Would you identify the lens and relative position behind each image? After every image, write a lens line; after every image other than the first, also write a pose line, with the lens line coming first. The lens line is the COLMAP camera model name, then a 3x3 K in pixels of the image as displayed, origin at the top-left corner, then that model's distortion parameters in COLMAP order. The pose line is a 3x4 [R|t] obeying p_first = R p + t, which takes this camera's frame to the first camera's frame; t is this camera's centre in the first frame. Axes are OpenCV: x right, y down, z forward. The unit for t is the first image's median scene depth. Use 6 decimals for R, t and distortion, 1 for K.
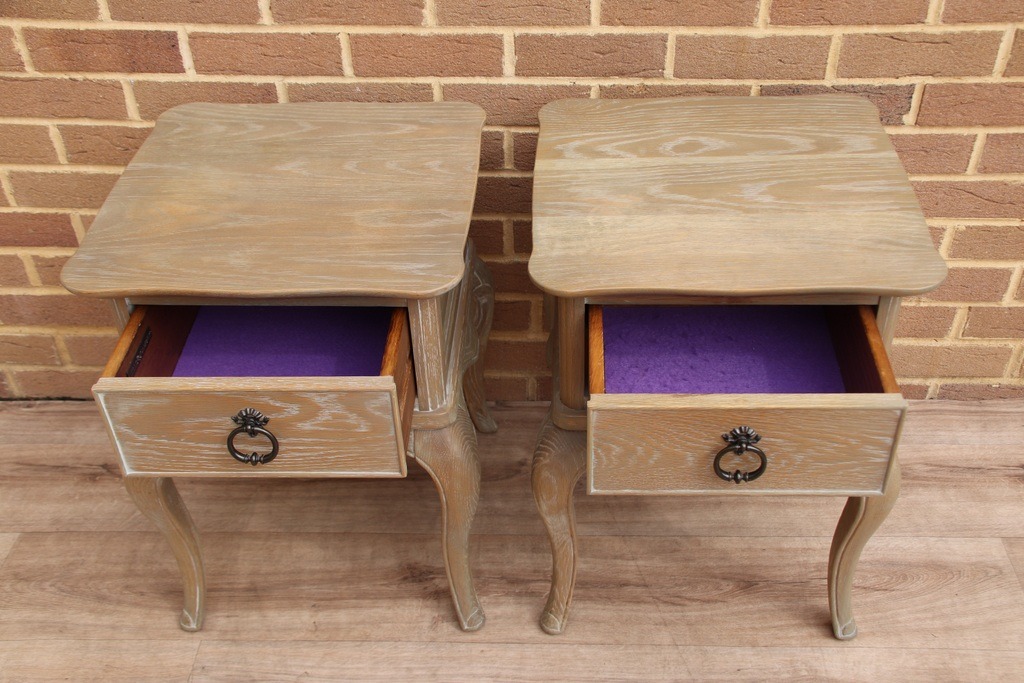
lens RADIAL K [[1088.4, 0, 517.5], [0, 1088.4, 347.0], [0, 0, 1]] dist [0.042108, 0.000000]
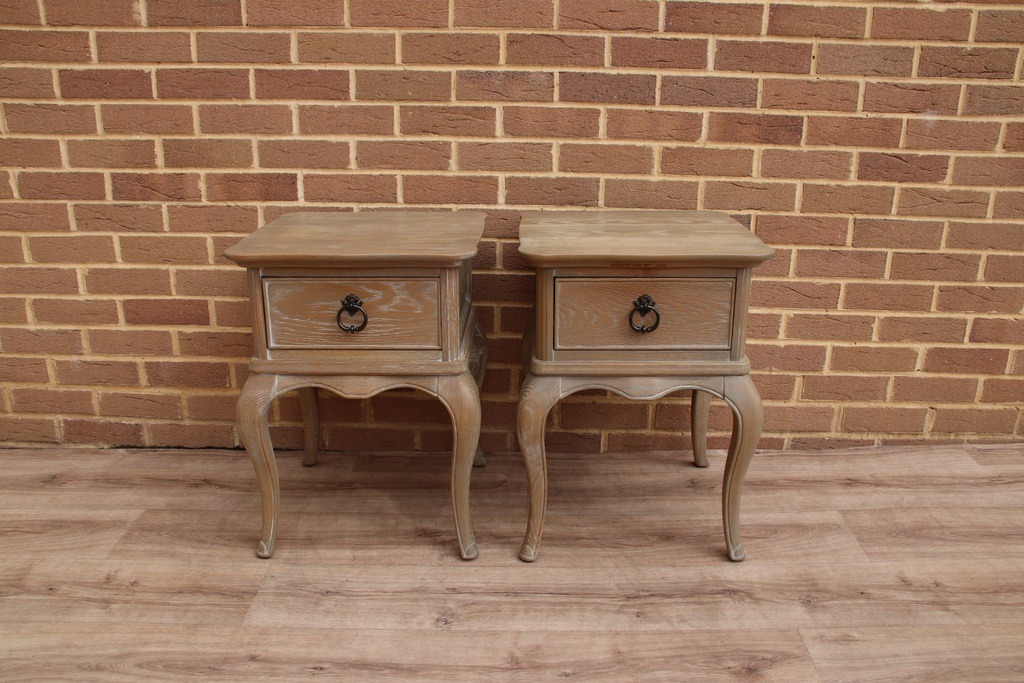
lens RADIAL K [[846.7, 0, 513.7], [0, 846.7, 351.3], [0, 0, 1]] dist [-0.149748, 0.133594]
pose [[0.999231, 0.020234, 0.033585, -0.026374], [-0.007325, 0.937811, -0.347070, 0.377670], [-0.038519, 0.346557, 0.937238, -0.075581]]
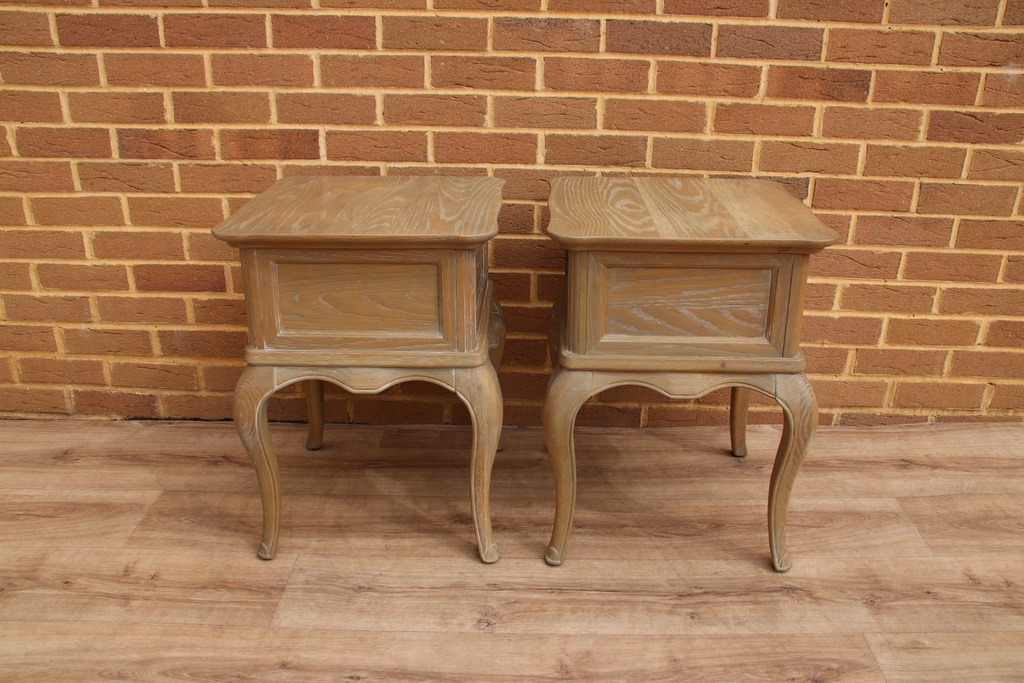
lens RADIAL K [[846.7, 0, 513.4], [0, 846.7, 350.0], [0, 0, 1]] dist [-0.149748, 0.133594]
pose [[0.999361, 0.023221, 0.027162, -0.068577], [-0.014829, 0.961046, -0.275992, 0.304236], [-0.032513, 0.275413, 0.960776, -0.015320]]
